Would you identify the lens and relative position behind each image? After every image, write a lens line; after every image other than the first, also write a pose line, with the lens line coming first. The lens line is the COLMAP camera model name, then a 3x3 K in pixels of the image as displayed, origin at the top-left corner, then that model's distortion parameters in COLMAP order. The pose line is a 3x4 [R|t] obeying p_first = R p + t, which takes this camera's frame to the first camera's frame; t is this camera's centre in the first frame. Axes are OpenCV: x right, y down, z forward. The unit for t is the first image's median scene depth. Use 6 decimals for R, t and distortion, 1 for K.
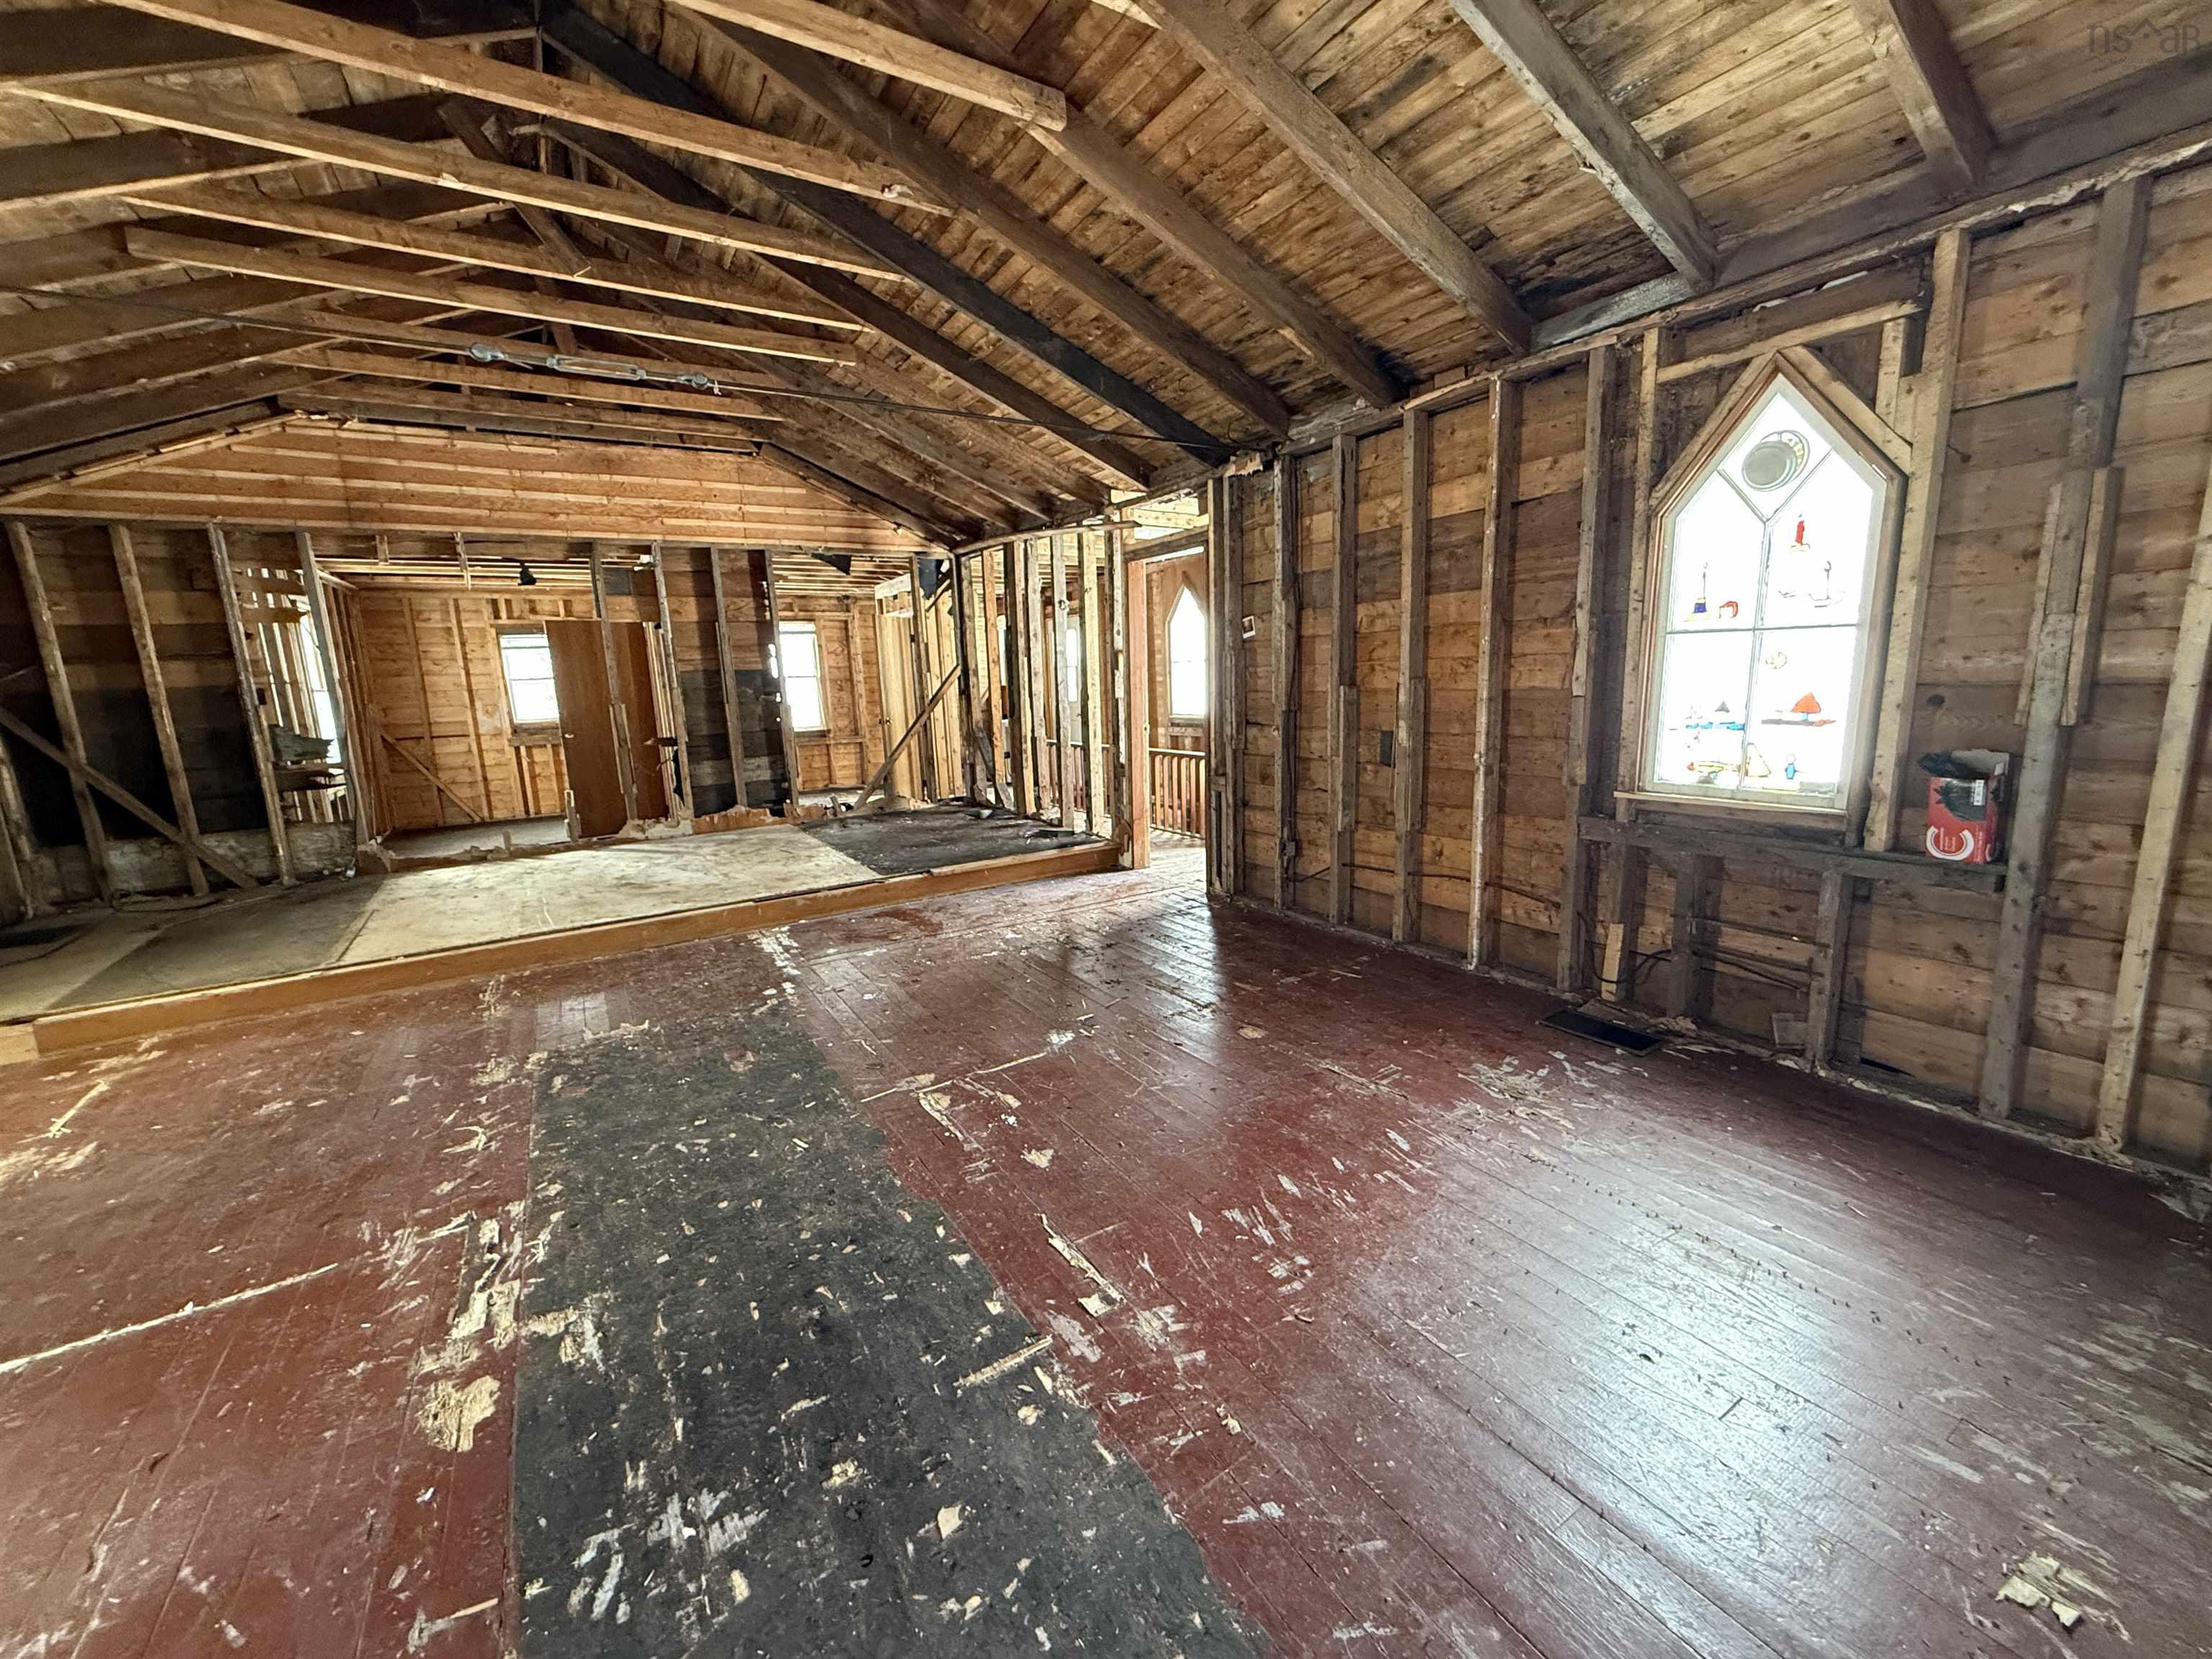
lens RADIAL K [[874.4, 0, 1104.2], [0, 874.4, 828.5], [0, 0, 1]] dist [-0.002294, -0.000156]
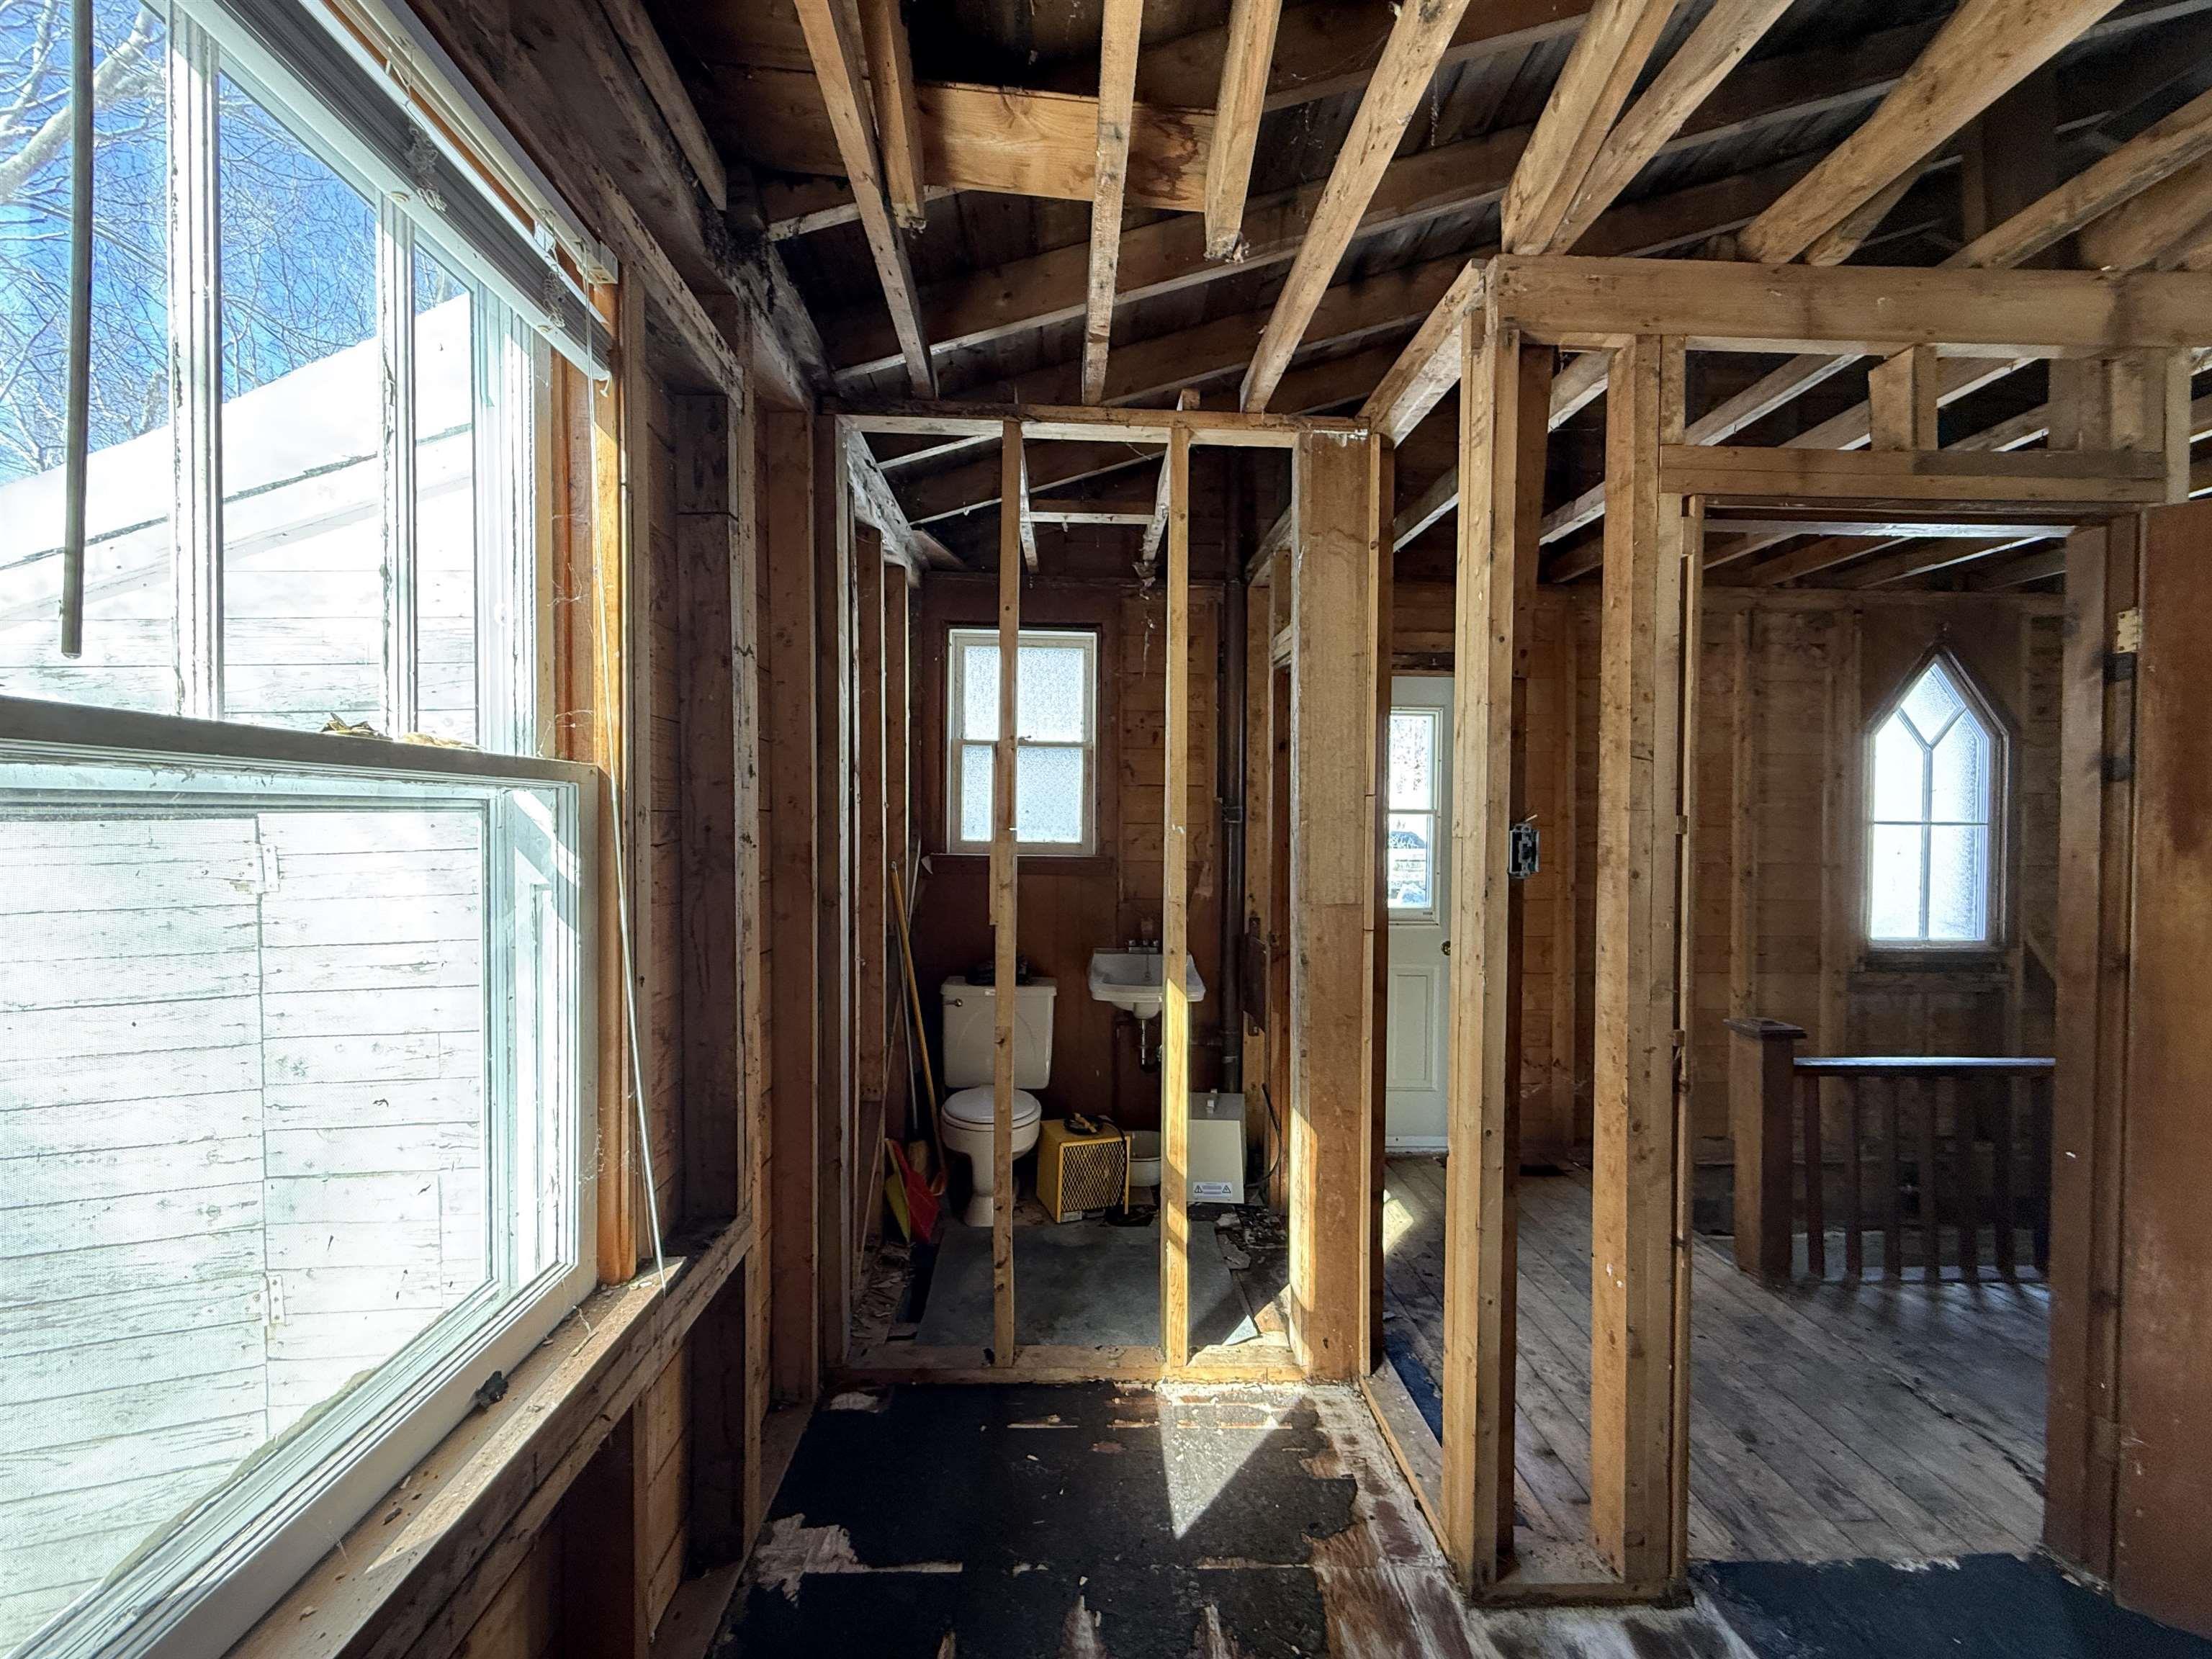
lens RADIAL K [[878.4, 0, 1102.7], [0, 878.4, 827.4], [0, 0, 1]] dist [0.000701, -0.000314]
pose [[0.491172, 0.034838, 0.870366, -1.000153], [0.118340, 0.987267, -0.106300, -0.197913], [-0.862987, 0.155210, 0.480795, 1.278489]]
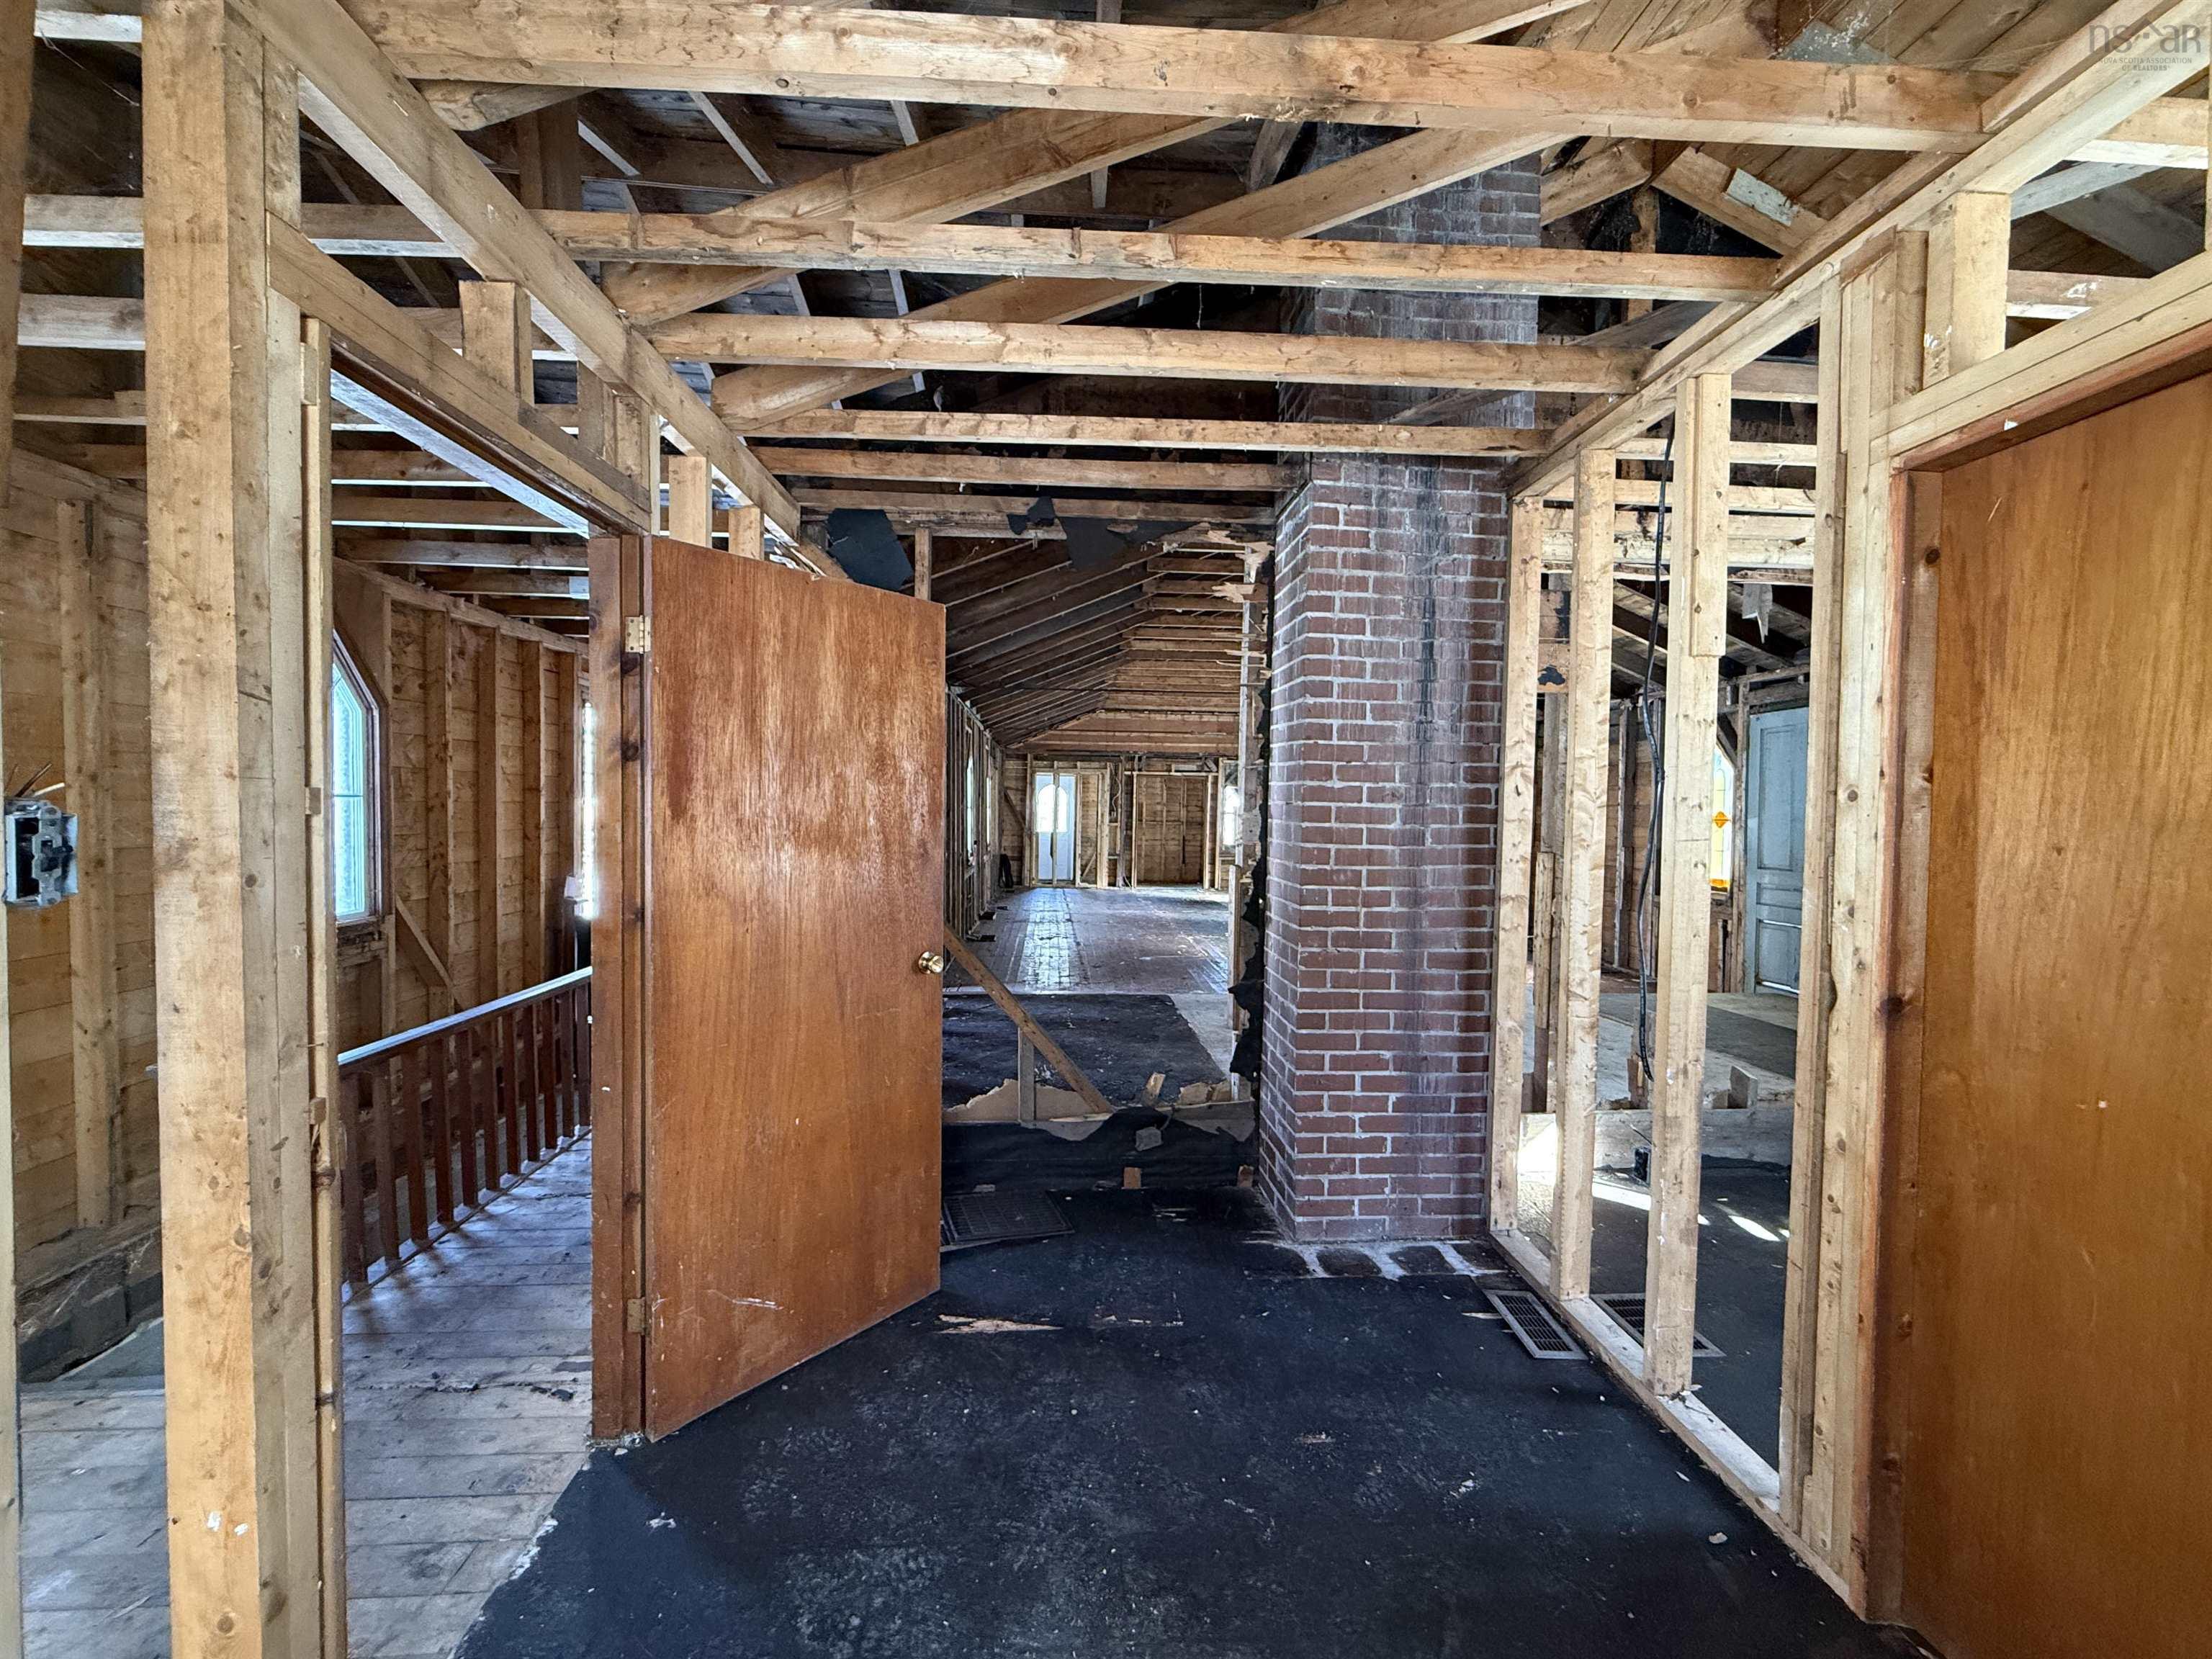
lens RADIAL K [[878.4, 0, 1102.7], [0, 878.4, 827.4], [0, 0, 1]] dist [0.000701, -0.000314]
pose [[-0.876566, 0.019862, 0.480872, -0.572534], [0.107715, 0.981899, 0.155794, -0.264593], [-0.469074, 0.188361, -0.862838, 1.561186]]
